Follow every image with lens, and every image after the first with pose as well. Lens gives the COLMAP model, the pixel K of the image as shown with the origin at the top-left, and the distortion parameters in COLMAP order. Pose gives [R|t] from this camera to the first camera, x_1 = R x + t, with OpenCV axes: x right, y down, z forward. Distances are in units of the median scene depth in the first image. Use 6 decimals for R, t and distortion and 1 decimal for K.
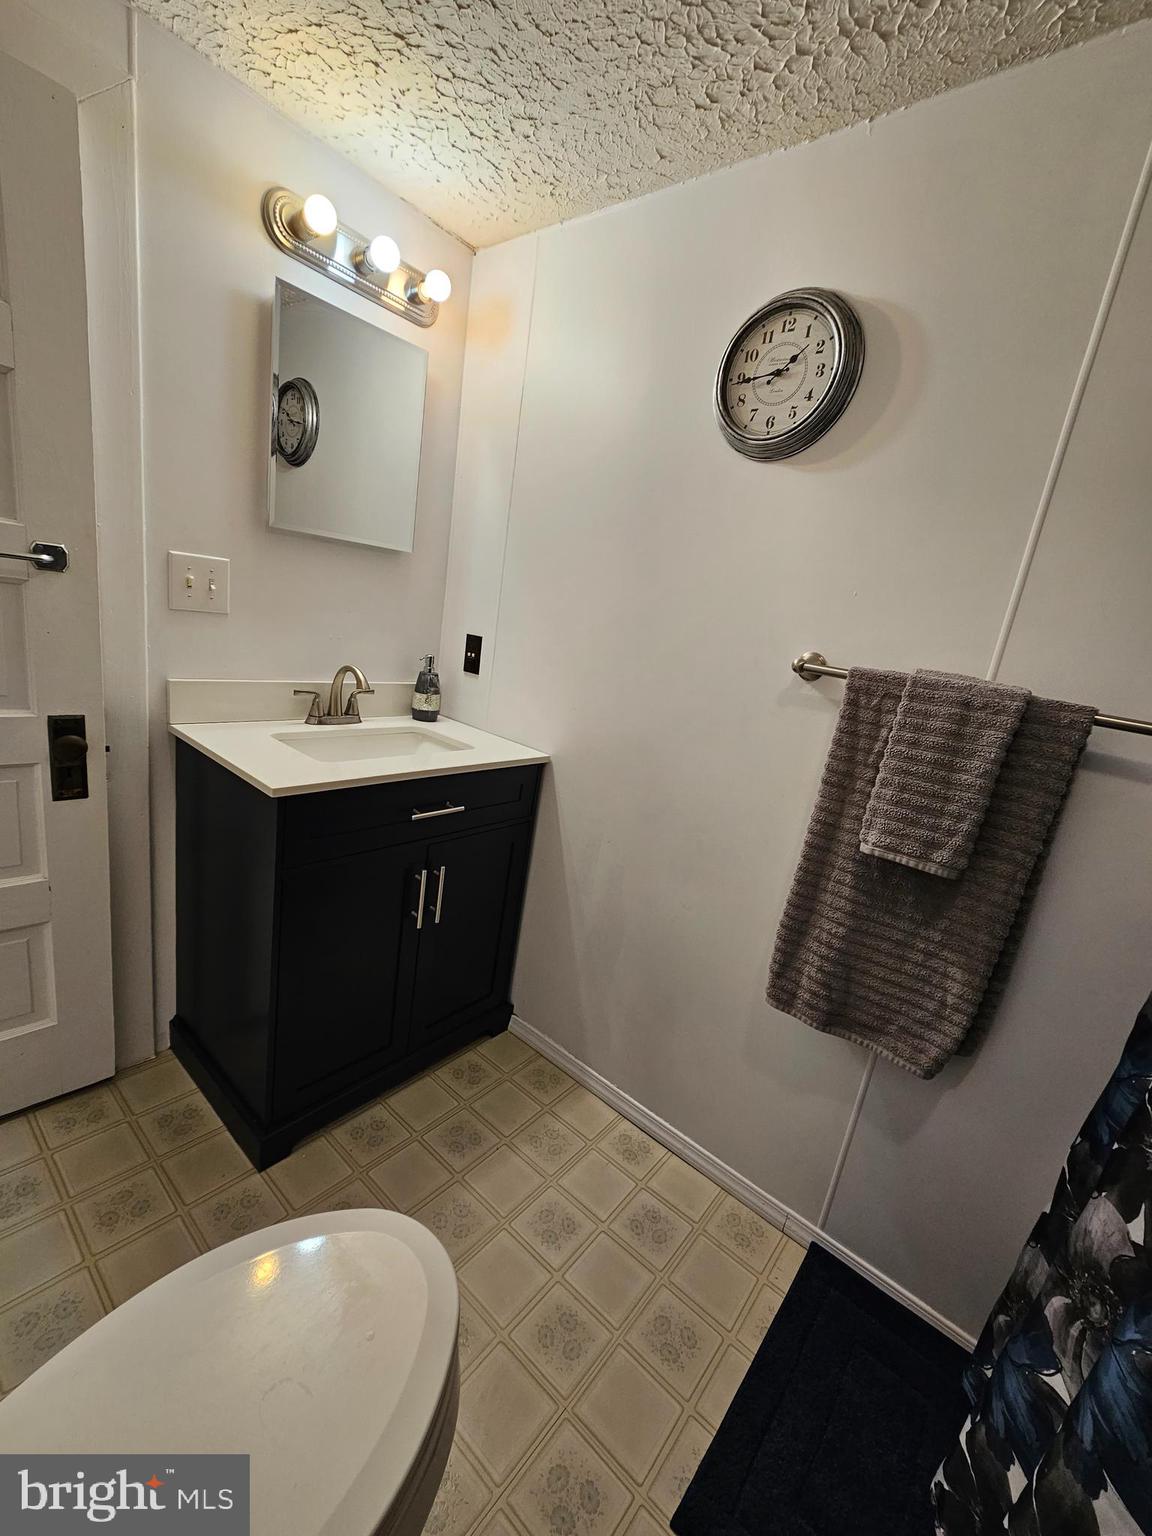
lens RADIAL K [[628.9, 0, 574.2], [0, 628.9, 774.1], [0, 0, 1]] dist [0.000598, -0.000035]
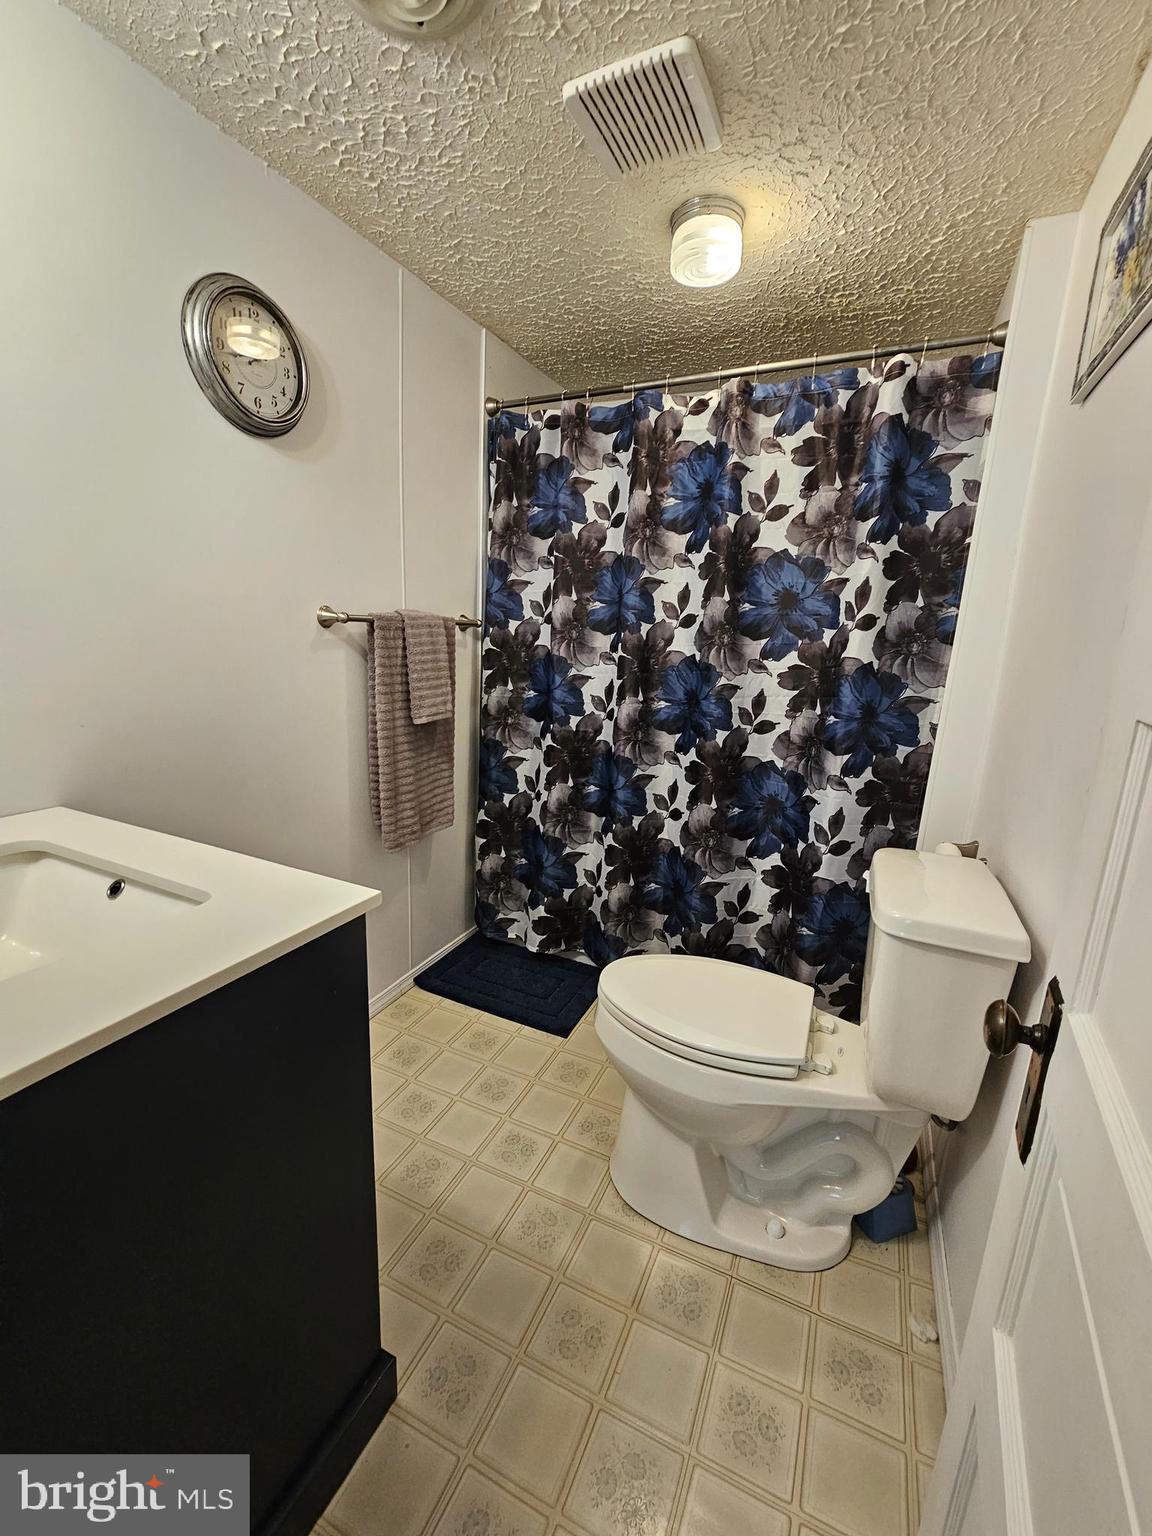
lens RADIAL K [[628.9, 0, 577.1], [0, 628.9, 765.8], [0, 0, 1]] dist [0.000598, -0.000035]
pose [[-0.237108, -0.368621, 0.898832, -1.080289], [0.166910, 0.896001, 0.411490, -0.361679], [-0.957037, 0.247592, -0.150923, 0.816886]]
